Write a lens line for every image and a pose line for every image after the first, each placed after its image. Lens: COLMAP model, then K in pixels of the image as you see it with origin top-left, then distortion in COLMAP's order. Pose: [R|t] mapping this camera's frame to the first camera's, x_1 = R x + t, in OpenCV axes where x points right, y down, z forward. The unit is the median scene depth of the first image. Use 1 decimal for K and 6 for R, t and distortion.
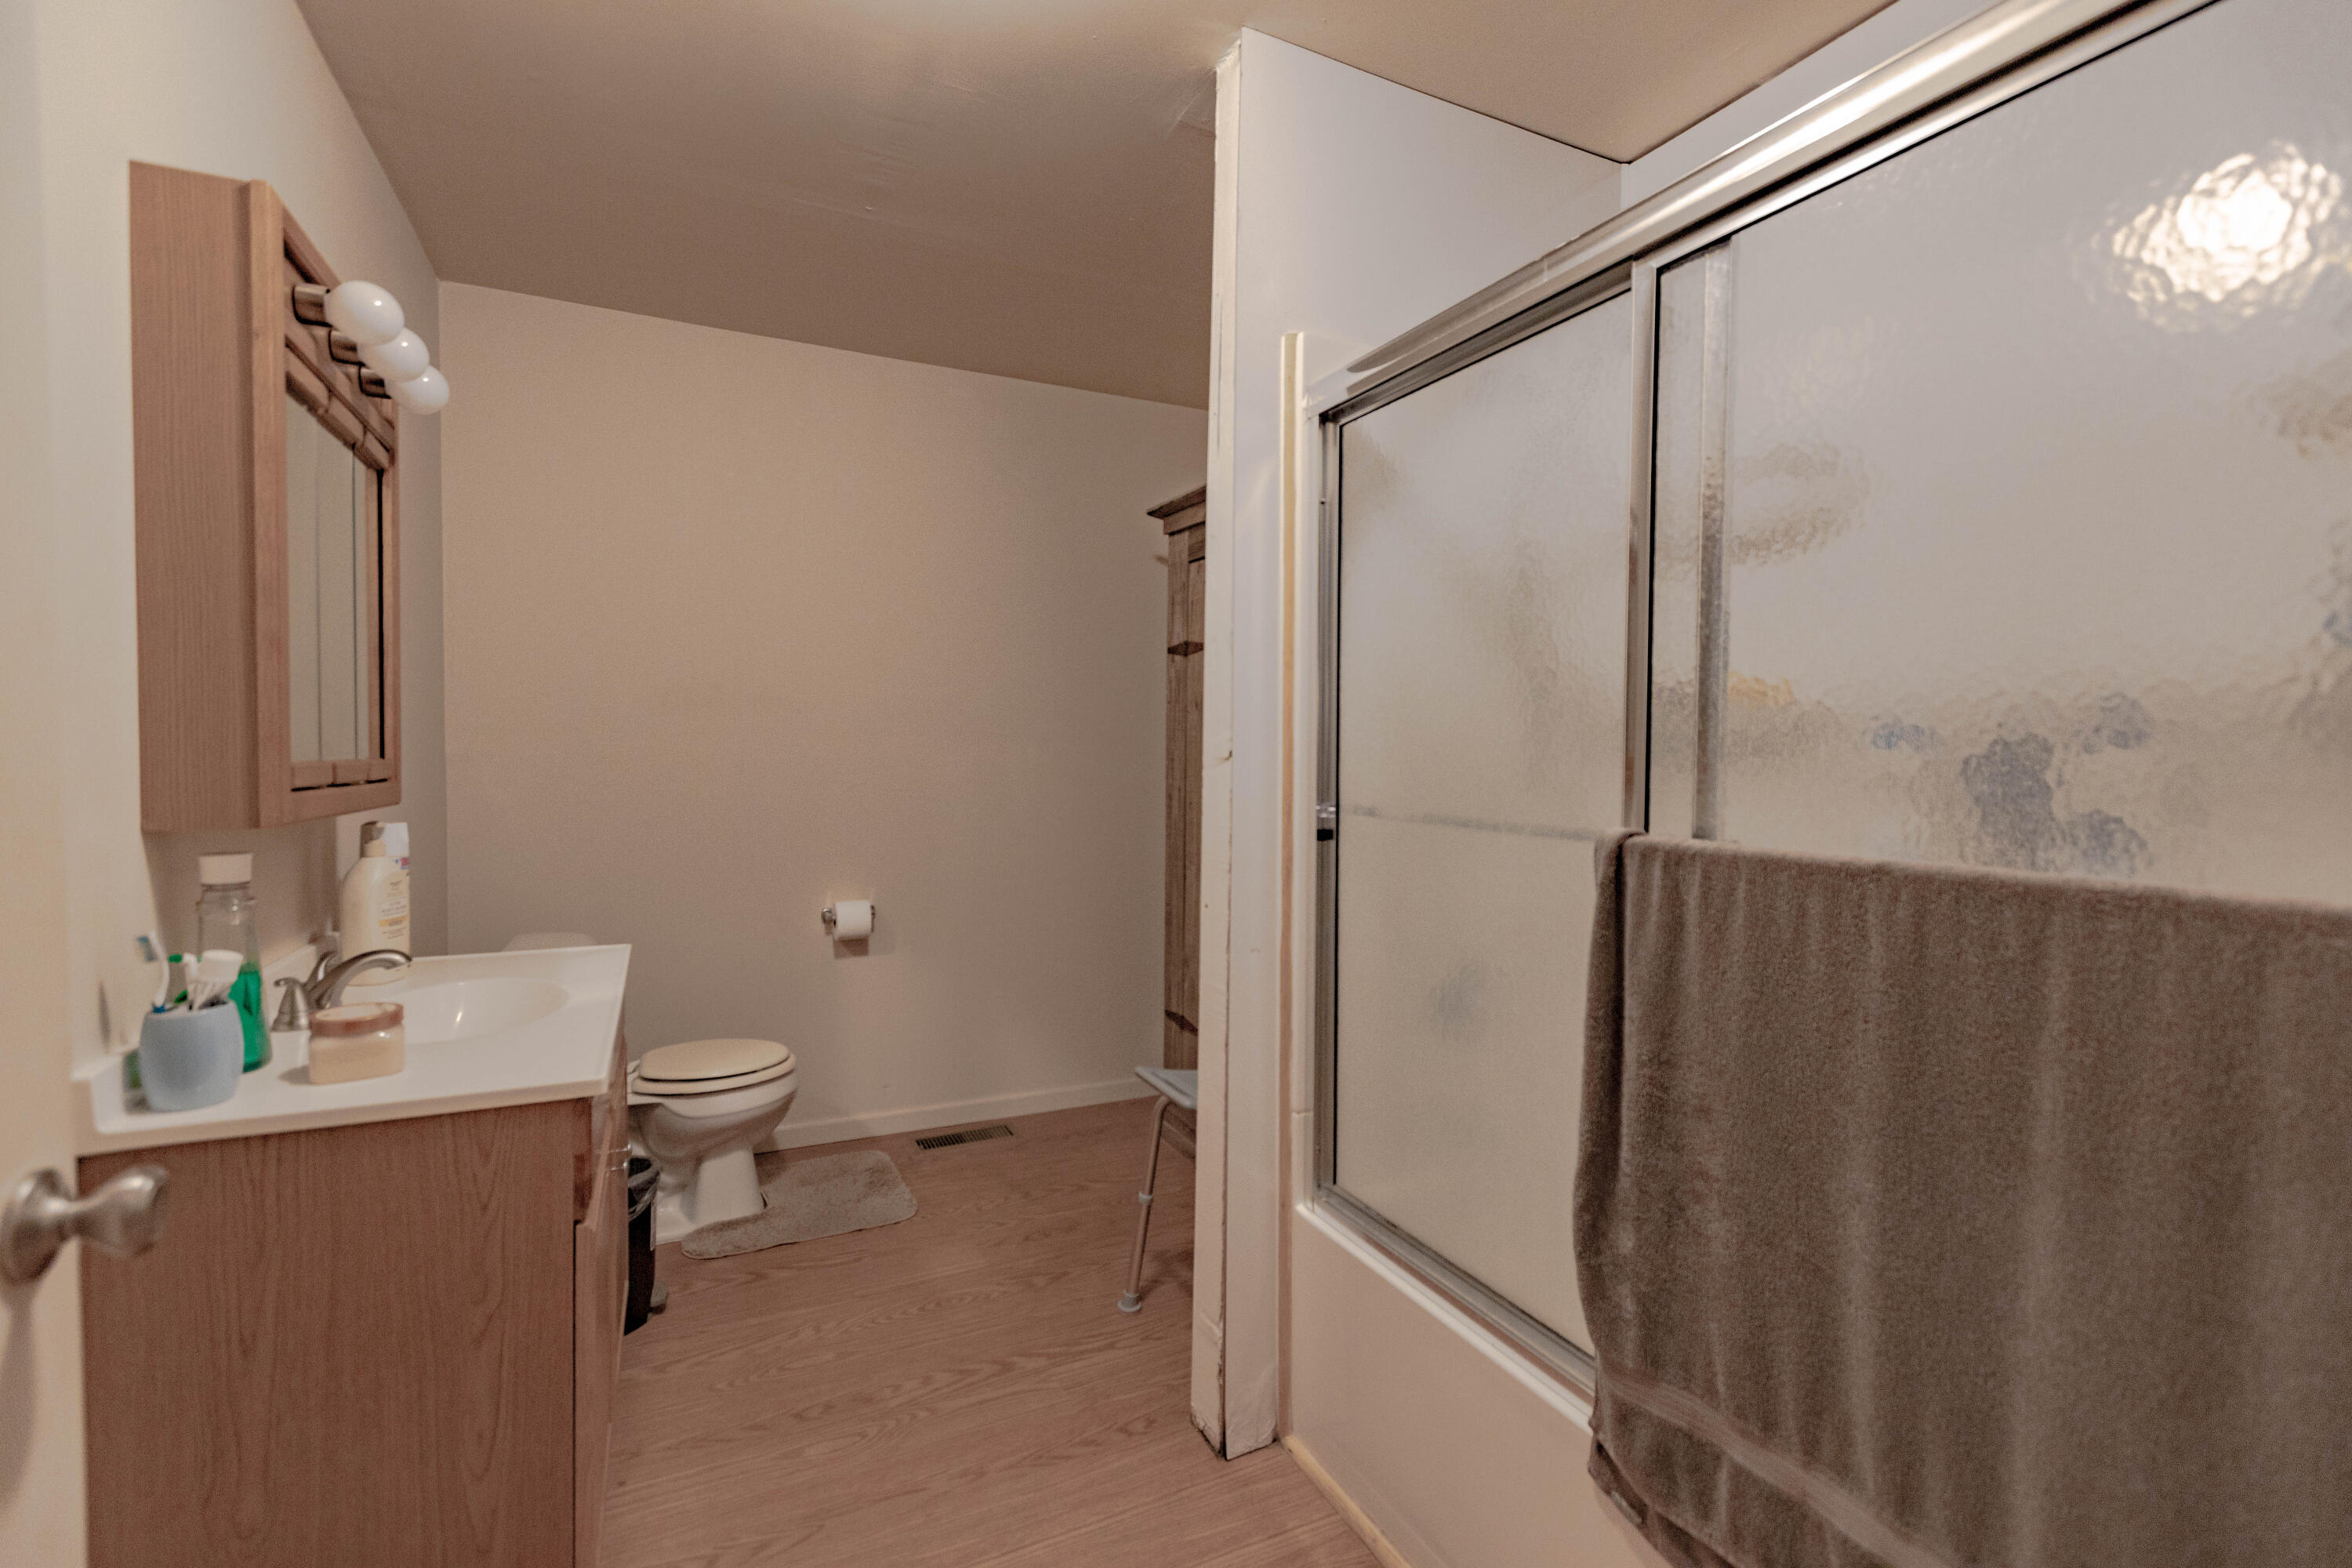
lens RADIAL K [[1033.9, 0, 1169.6], [0, 1033.9, 778.3], [0, 0, 1]] dist [0.001835, -0.001226]
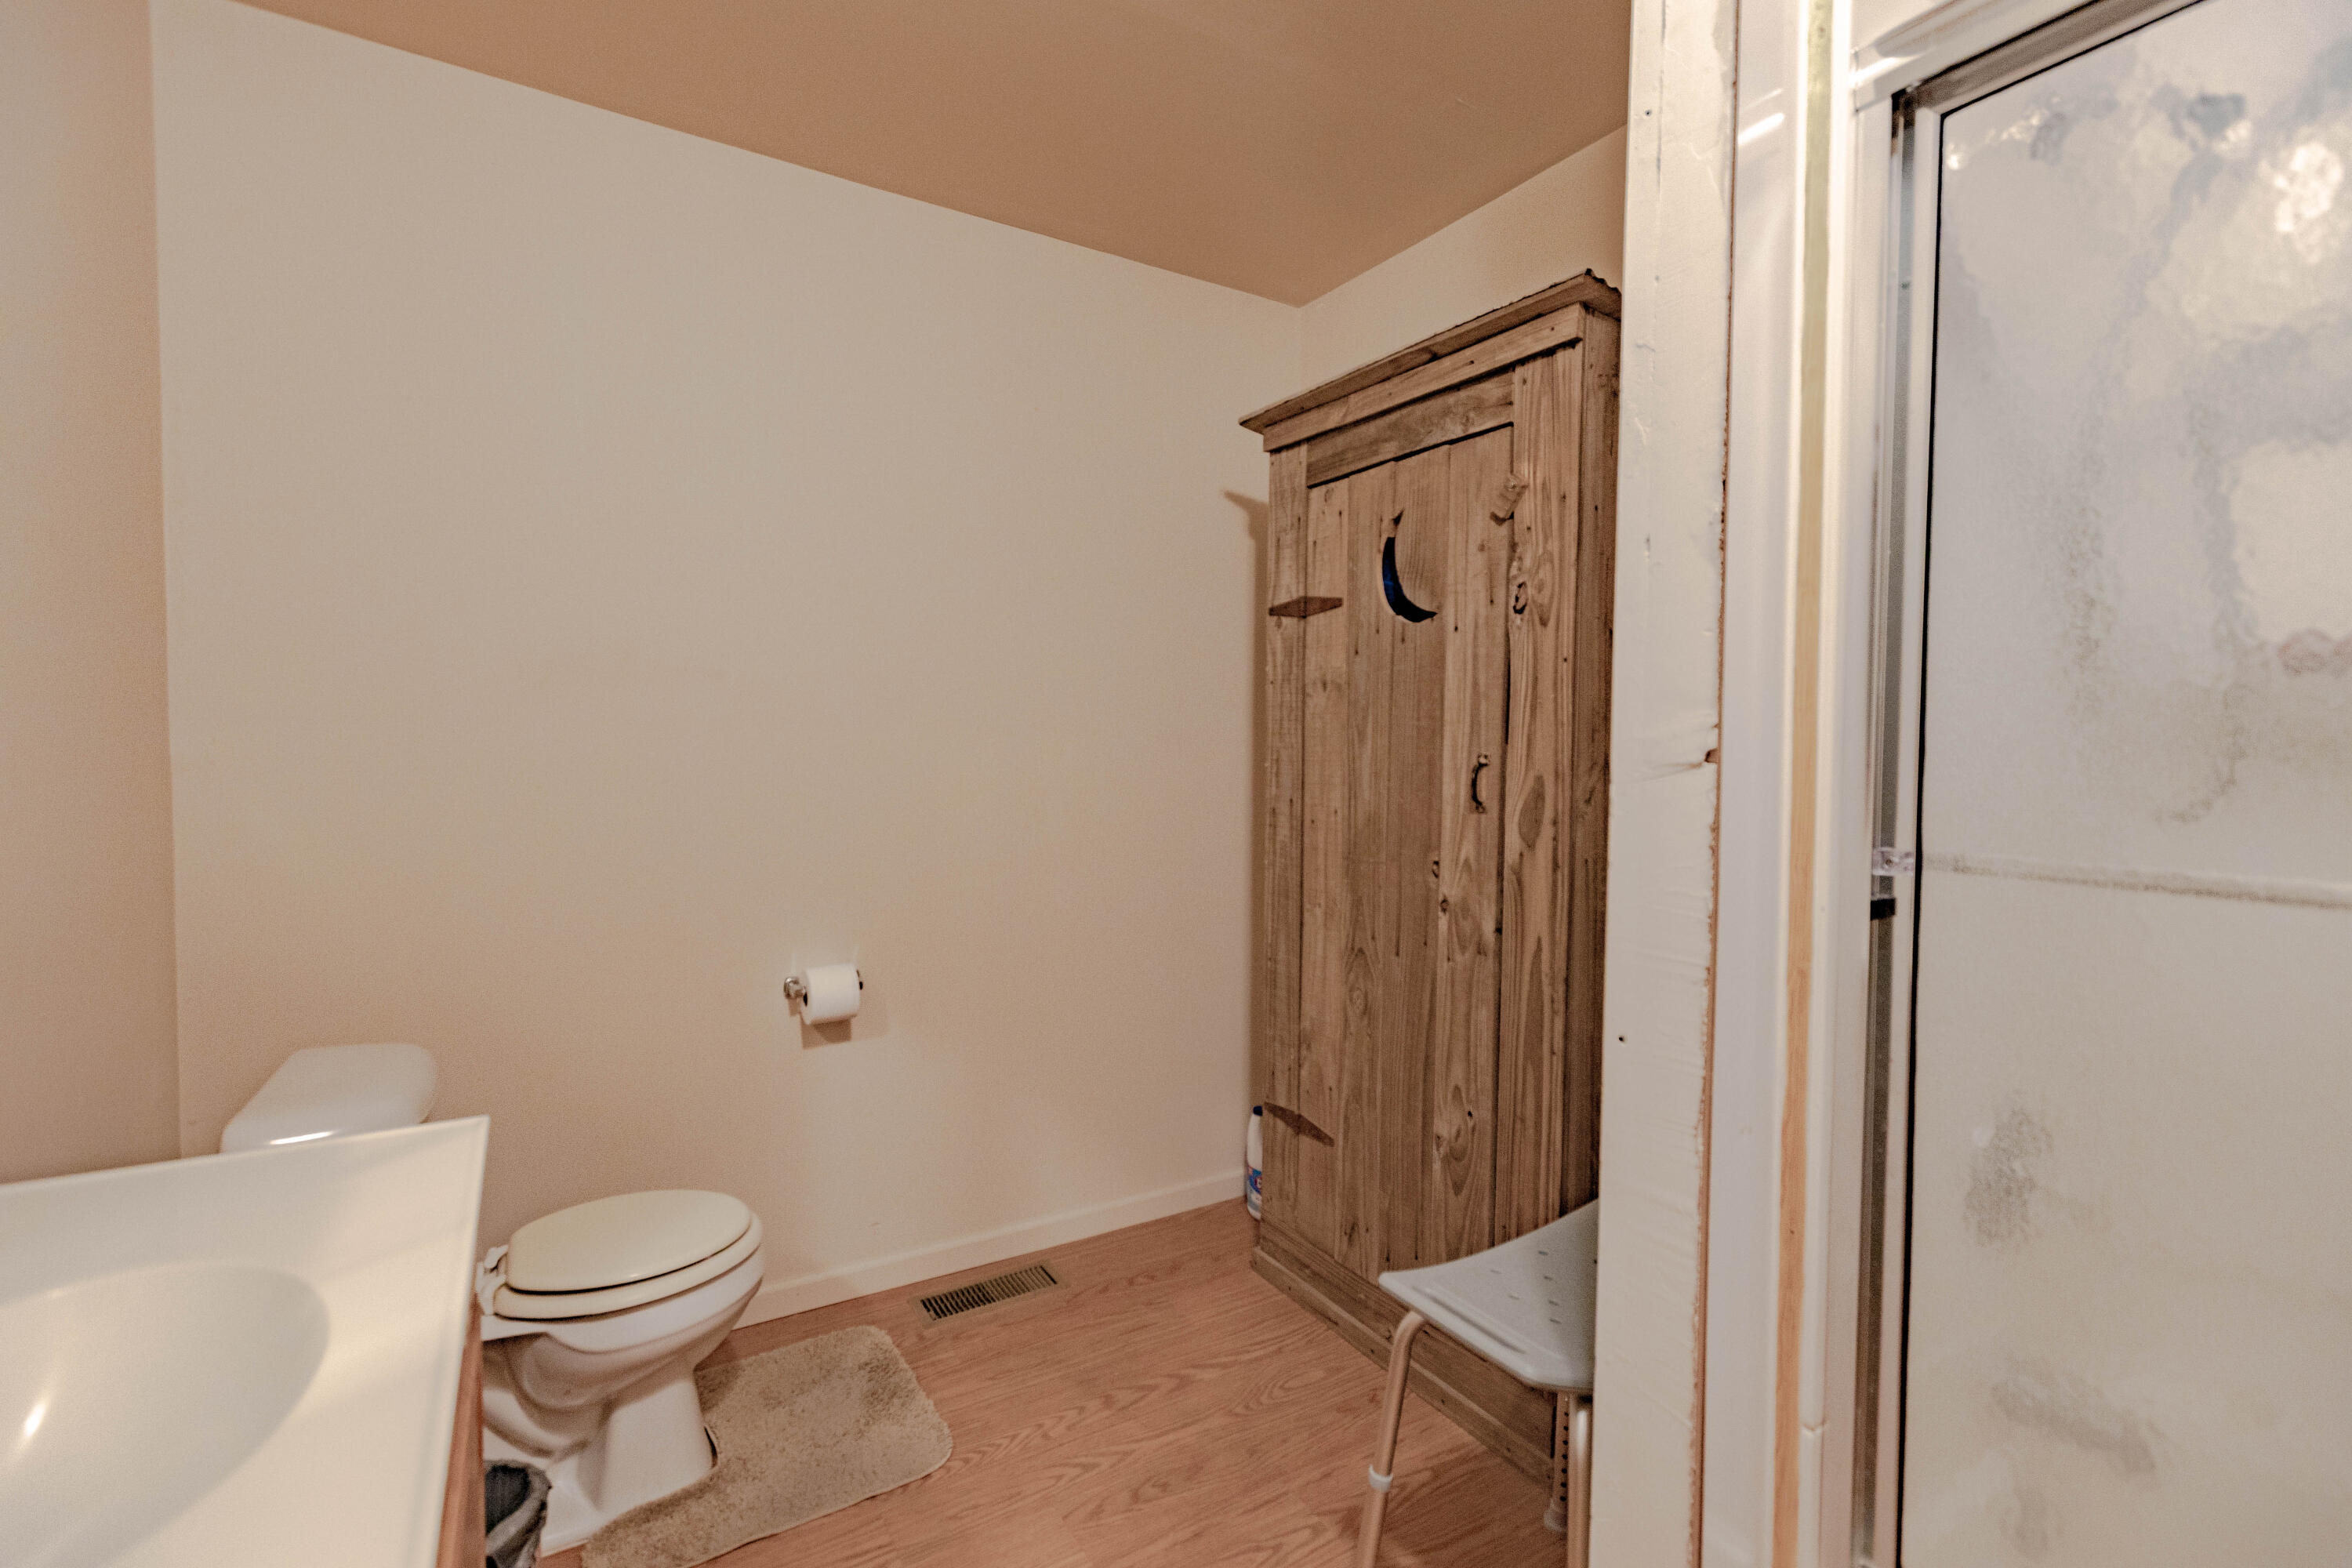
lens RADIAL K [[1033.9, 0, 1169.6], [0, 1033.9, 778.3], [0, 0, 1]] dist [0.001835, -0.001226]
pose [[0.995297, -0.004226, 0.096778, -0.162533], [0.004036, 0.999990, 0.002161, -0.008815], [-0.096786, -0.001760, 0.995304, 0.318634]]
